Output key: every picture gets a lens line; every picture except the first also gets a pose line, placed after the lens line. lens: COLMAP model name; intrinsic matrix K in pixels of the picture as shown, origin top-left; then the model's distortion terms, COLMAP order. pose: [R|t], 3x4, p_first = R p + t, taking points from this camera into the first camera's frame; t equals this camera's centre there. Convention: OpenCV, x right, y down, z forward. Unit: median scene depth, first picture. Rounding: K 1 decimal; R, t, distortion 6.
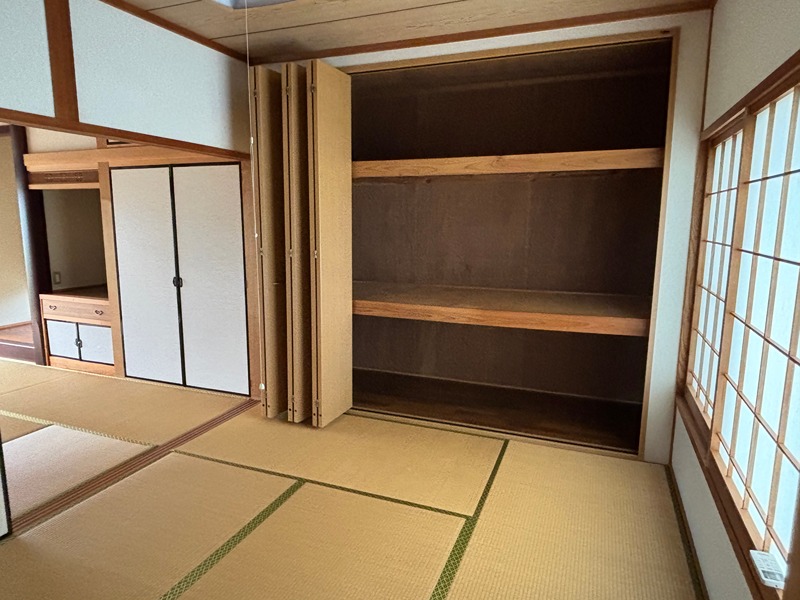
lens RADIAL K [[509.9, 0, 399.9], [0, 509.9, 300.9], [0, 0, 1]] dist [0.005020, 0.001231]
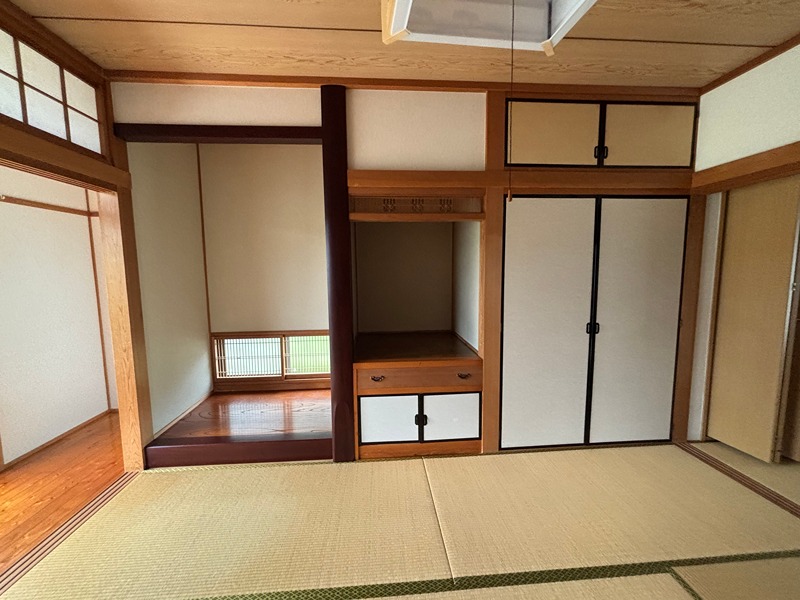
lens RADIAL K [[322.1, 0, 400.3], [0, 322.1, 297.5], [0, 0, 1]] dist [-0.005138, -0.000096]
pose [[0.902921, -0.056187, 0.426119, -0.866487], [0.083743, 0.995416, -0.046192, -0.082404], [-0.421570, 0.077392, 0.903487, 0.570972]]
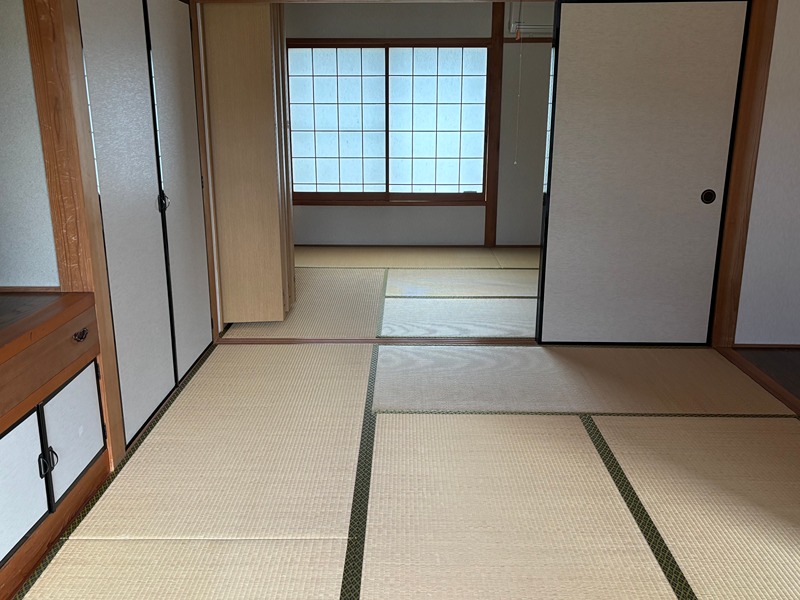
lens RADIAL K [[724.8, 0, 400.9], [0, 724.8, 300.4], [0, 0, 1]] dist [0.007123, 0.000943]
pose [[-0.358442, -0.250874, 0.899212, -1.135879], [0.151630, 0.934780, 0.321240, -0.138039], [-0.921156, 0.251493, -0.297024, 0.918246]]
